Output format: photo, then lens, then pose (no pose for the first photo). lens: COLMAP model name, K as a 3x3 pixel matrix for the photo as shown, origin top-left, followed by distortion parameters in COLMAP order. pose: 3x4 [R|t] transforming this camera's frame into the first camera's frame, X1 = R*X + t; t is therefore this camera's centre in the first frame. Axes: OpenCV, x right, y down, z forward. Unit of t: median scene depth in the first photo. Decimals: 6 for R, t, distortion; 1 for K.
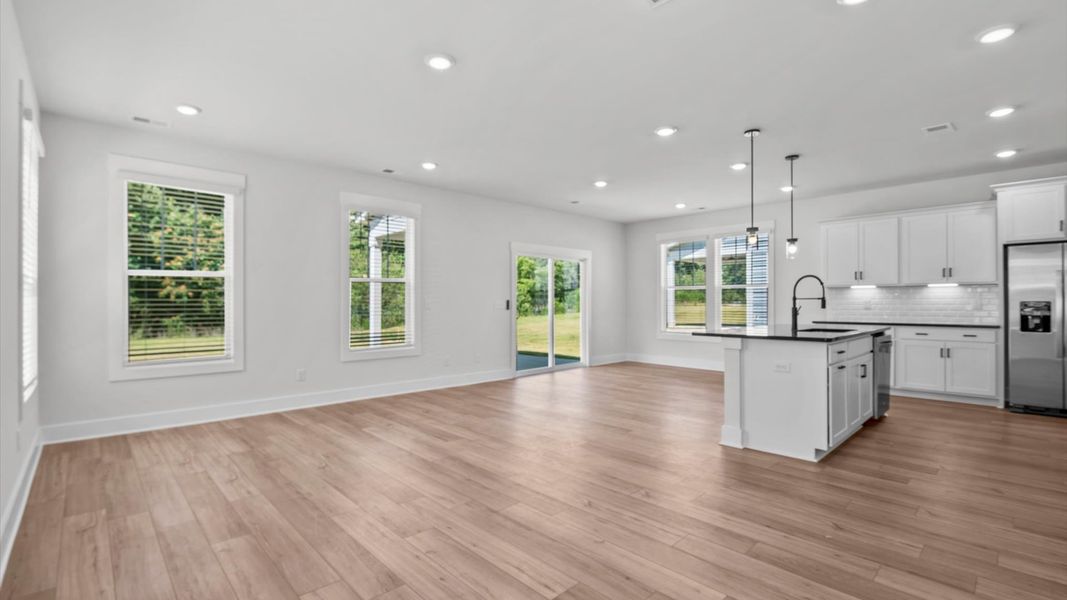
lens RADIAL K [[470.5, 0, 519.1], [0, 470.5, 305.9], [0, 0, 1]] dist [-0.008582, -0.000091]
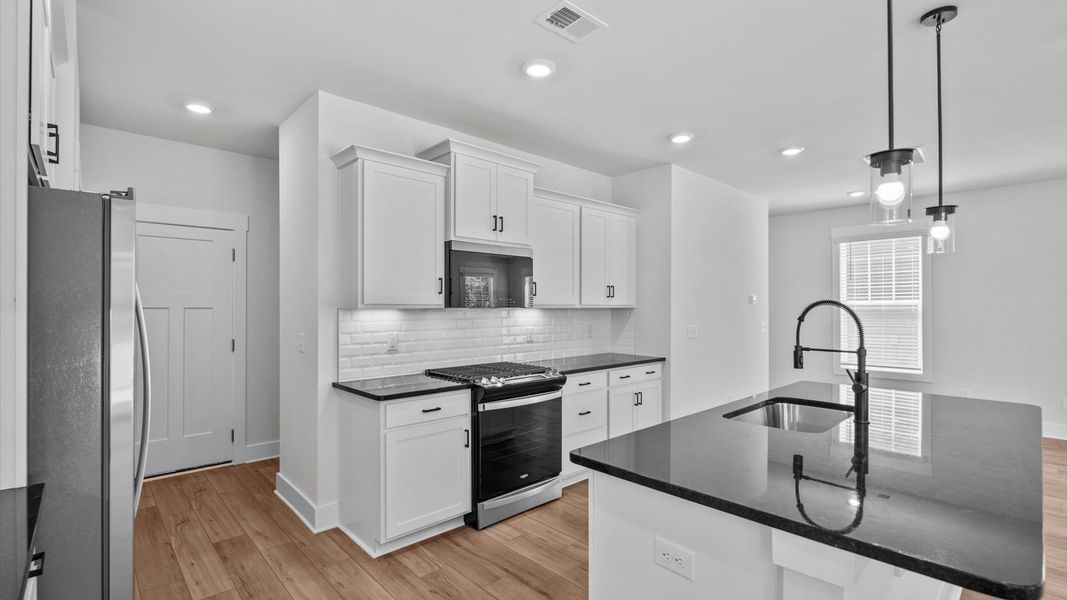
lens RADIAL K [[469.1, 0, 533.5], [0, 469.1, 300.0], [0, 0, 1]] dist [-0.047958, -0.000108]
pose [[-0.999870, -0.001591, -0.016063, 1.118154], [-0.001453, 0.999962, -0.008593, -0.073301], [0.016076, -0.008568, -0.999834, 1.770849]]
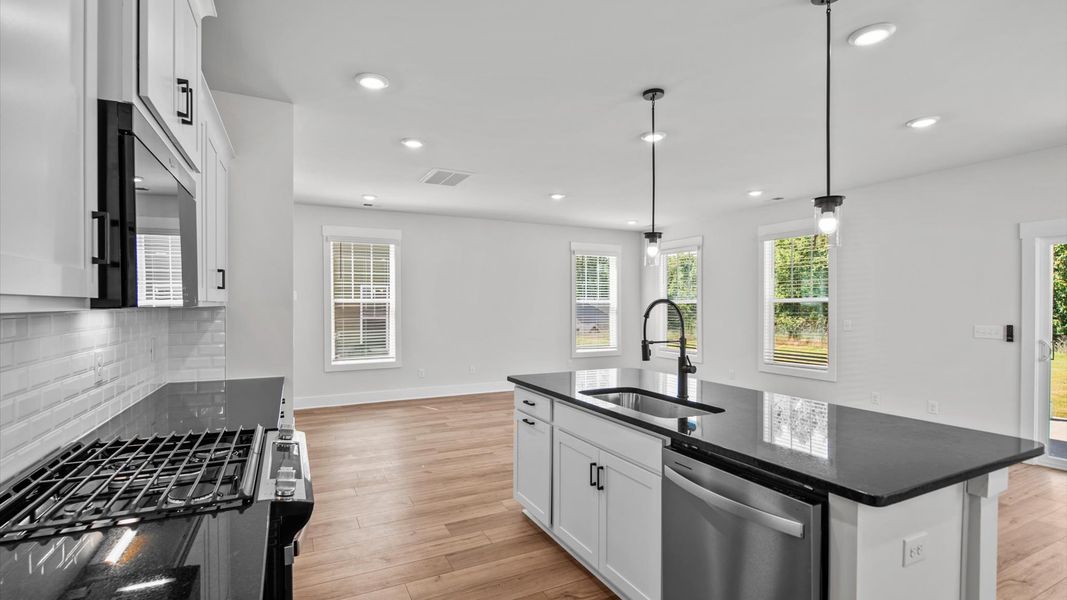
lens RADIAL K [[470.5, 0, 519.1], [0, 470.5, 305.9], [0, 0, 1]] dist [-0.008582, -0.000091]
pose [[-0.298173, 0.002350, -0.954509, 1.458740], [-0.006347, 0.999970, 0.004445, -0.070831], [0.954491, 0.007384, -0.298149, 1.218930]]
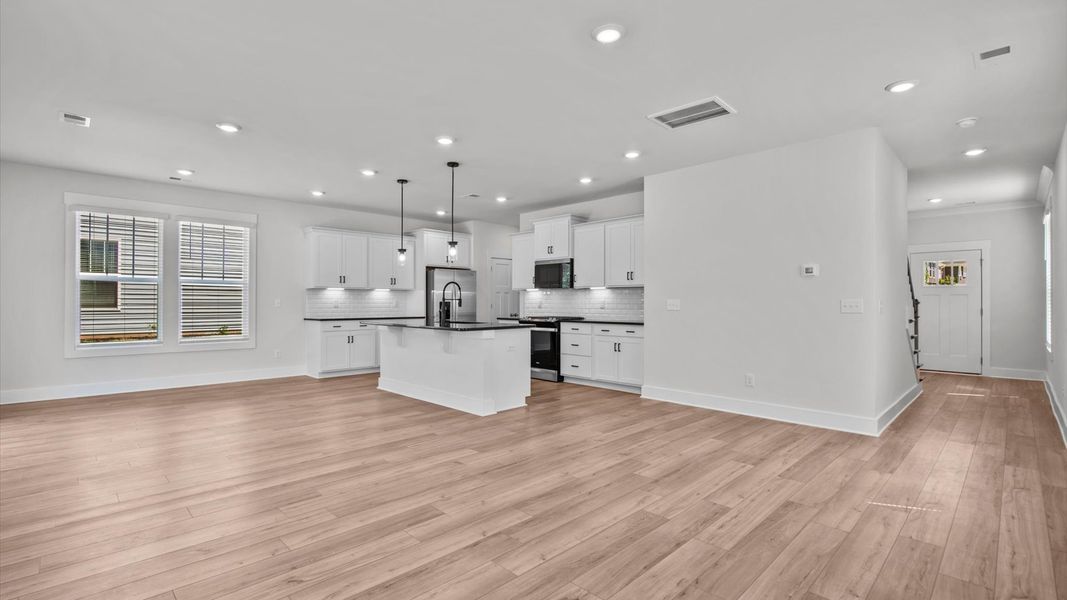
lens RADIAL K [[486.1, 0, 523.6], [0, 486.1, 299.8], [0, 0, 1]] dist [-0.015073, -0.000692]
pose [[-0.030291, 0.007258, 0.999515, -0.934176], [0.004506, 0.999964, -0.007125, -0.003332], [-0.999531, 0.004288, -0.030323, 1.020979]]
